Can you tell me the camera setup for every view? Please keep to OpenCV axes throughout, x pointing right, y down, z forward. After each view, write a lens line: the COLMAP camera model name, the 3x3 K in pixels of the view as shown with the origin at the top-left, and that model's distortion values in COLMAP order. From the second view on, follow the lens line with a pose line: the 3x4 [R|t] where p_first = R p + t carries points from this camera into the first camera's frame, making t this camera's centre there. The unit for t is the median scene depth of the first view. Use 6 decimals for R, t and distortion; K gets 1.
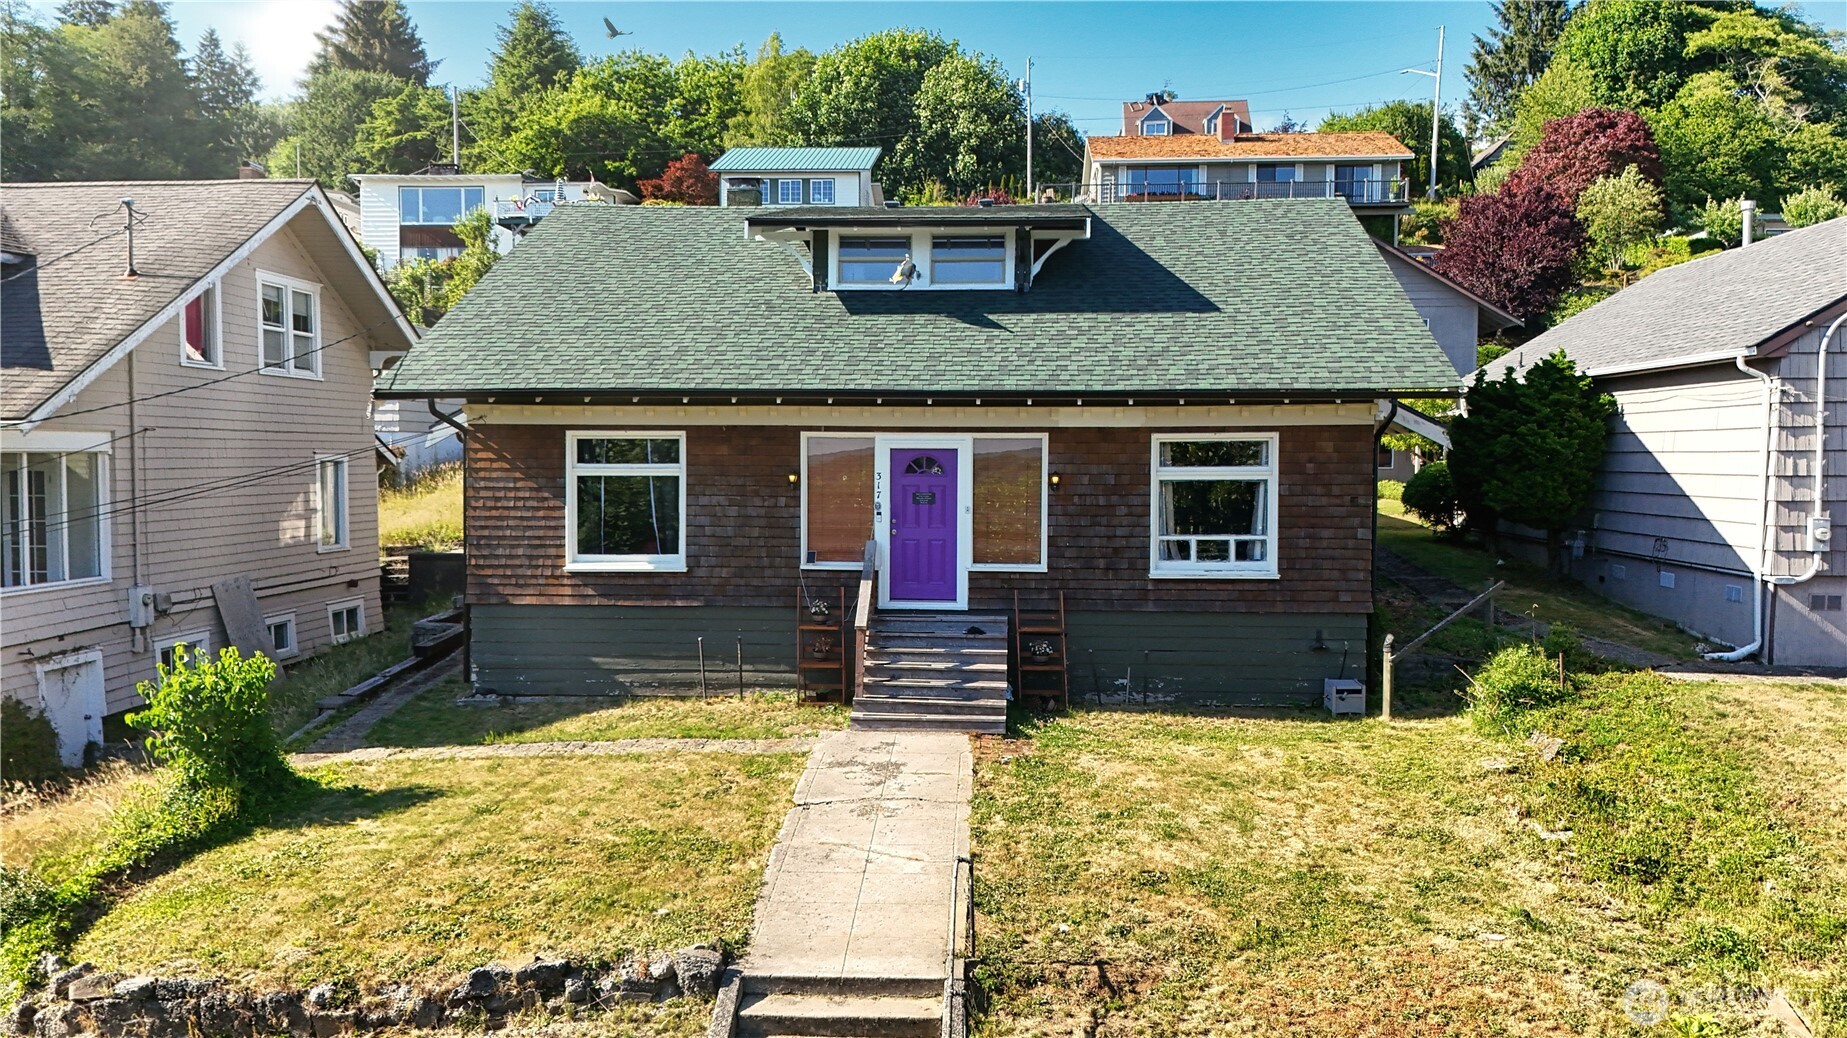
lens RADIAL K [[1354.1, 0, 922.9], [0, 1354.1, 521.4], [0, 0, 1]] dist [0.045609, -0.035665]
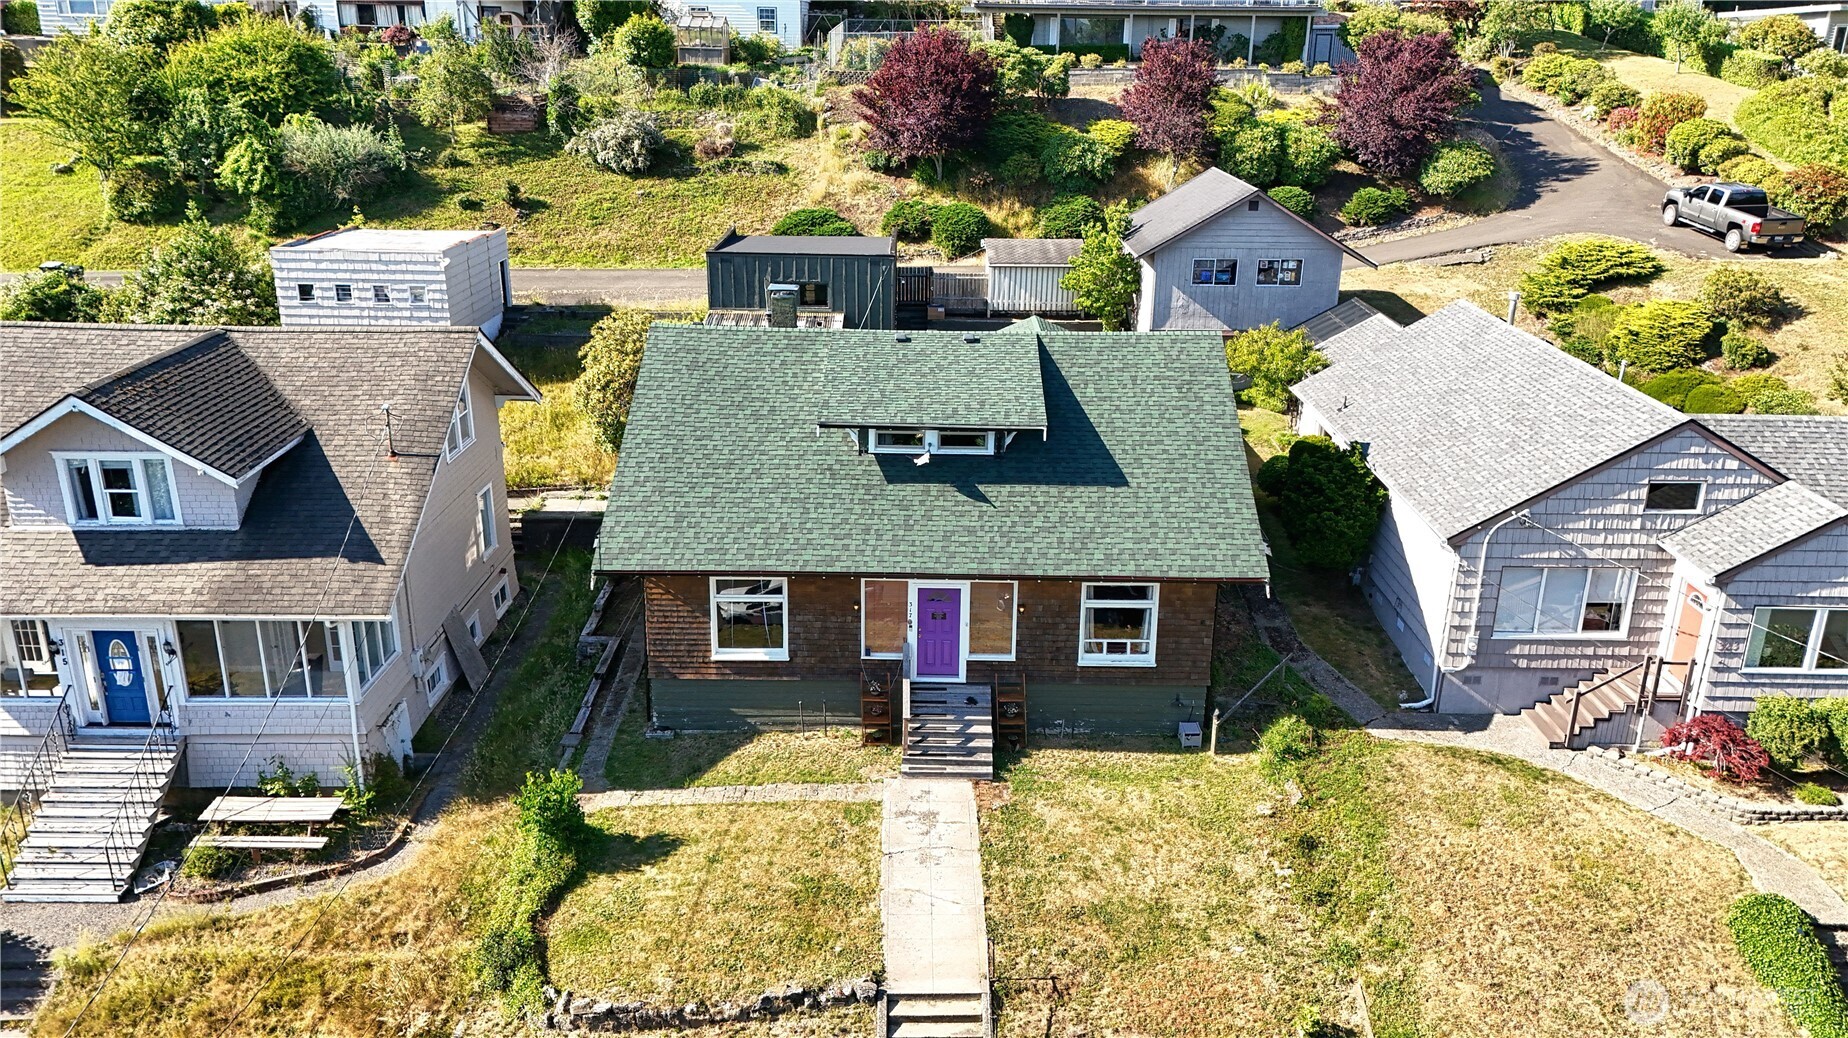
lens RADIAL K [[1354.8, 0, 922.3], [0, 1354.8, 523.4], [0, 0, 1]] dist [0.045609, -0.035665]
pose [[0.997996, -0.015530, 0.061347, -0.123488], [-0.002181, 0.960403, 0.278607, -0.609057], [-0.063245, -0.278182, 0.958444, -0.531773]]
